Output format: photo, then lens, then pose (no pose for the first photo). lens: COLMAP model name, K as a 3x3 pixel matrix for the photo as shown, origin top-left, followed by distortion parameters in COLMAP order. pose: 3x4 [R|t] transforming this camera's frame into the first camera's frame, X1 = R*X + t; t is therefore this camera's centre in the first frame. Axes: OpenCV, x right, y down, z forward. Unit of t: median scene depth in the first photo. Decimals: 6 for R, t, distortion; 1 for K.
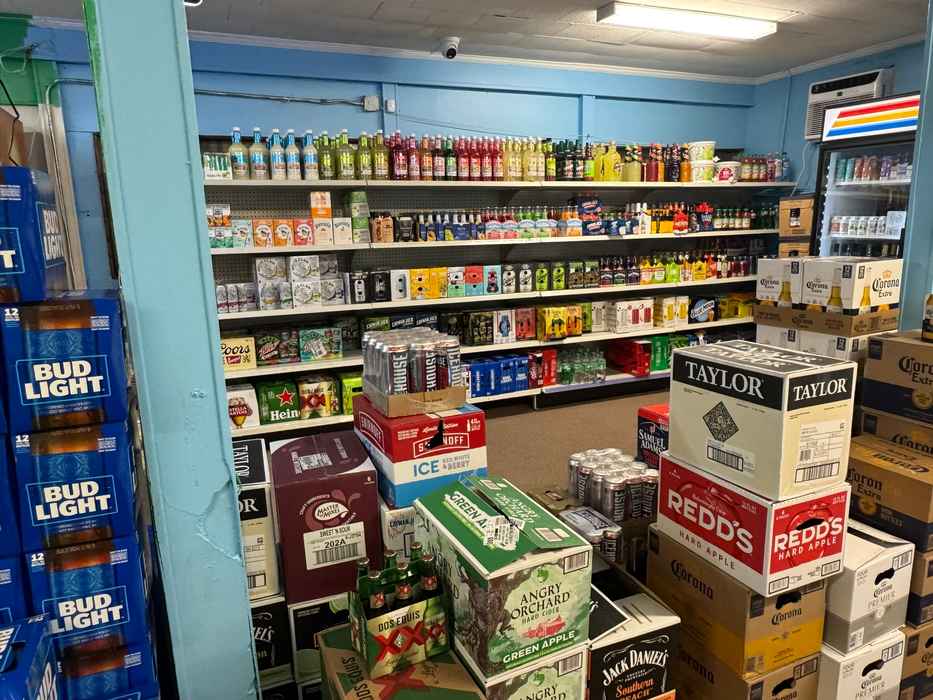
lens RADIAL K [[651.8, 0, 465.1], [0, 651.8, 350.2], [0, 0, 1]] dist [-0.008080, 0.005232]
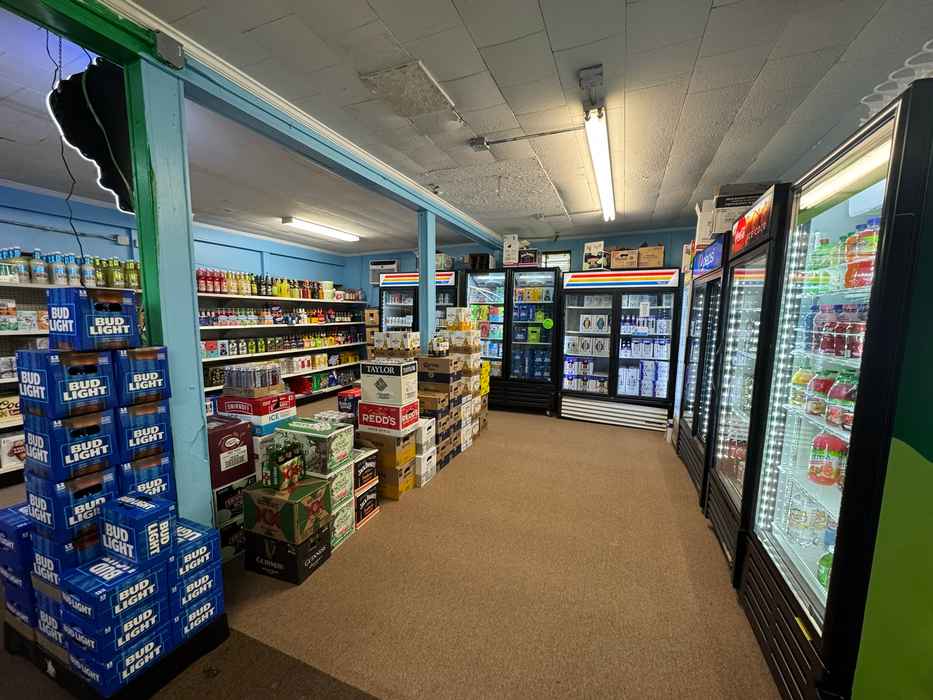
lens RADIAL K [[373.3, 0, 463.2], [0, 373.3, 355.7], [0, 0, 1]] dist [0.000192, 0.000181]
pose [[0.729477, -0.049886, 0.682184, -0.351186], [0.114094, 0.992239, -0.049444, 0.075614], [-0.674423, 0.113901, 0.729507, -0.371524]]
